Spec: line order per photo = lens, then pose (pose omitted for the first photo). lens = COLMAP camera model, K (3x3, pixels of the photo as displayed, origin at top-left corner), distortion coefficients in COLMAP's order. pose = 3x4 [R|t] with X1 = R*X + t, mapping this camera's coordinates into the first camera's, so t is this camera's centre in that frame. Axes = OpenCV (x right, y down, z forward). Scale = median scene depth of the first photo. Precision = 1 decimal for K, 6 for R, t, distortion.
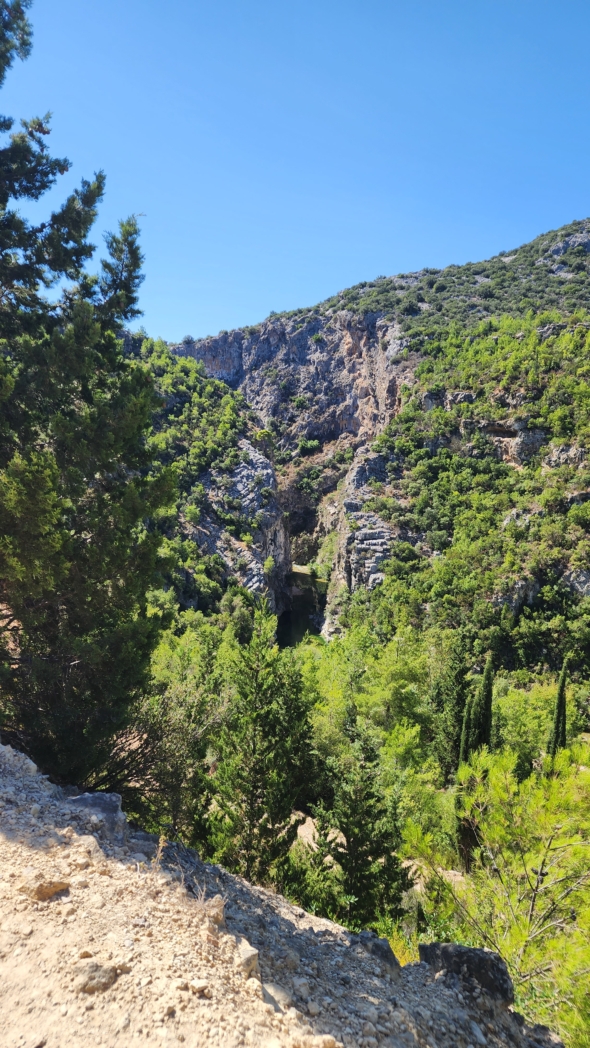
lens RADIAL K [[681.1, 0, 295.1], [0, 681.1, 525.9], [0, 0, 1]] dist [0.006531, -0.000119]
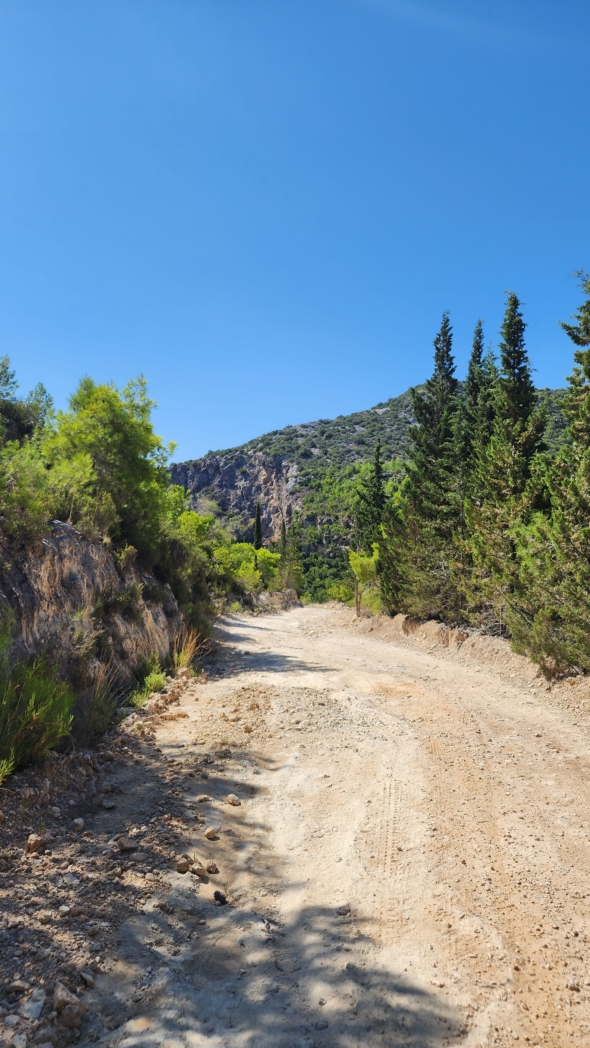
lens RADIAL K [[681.1, 0, 298.6], [0, 681.1, 523.0], [0, 0, 1]] dist [0.006531, -0.000119]
pose [[0.995907, -0.007817, 0.090050, 0.021662], [0.020158, 0.990371, -0.136964, 0.024300], [-0.088112, 0.138218, 0.986475, -0.382687]]
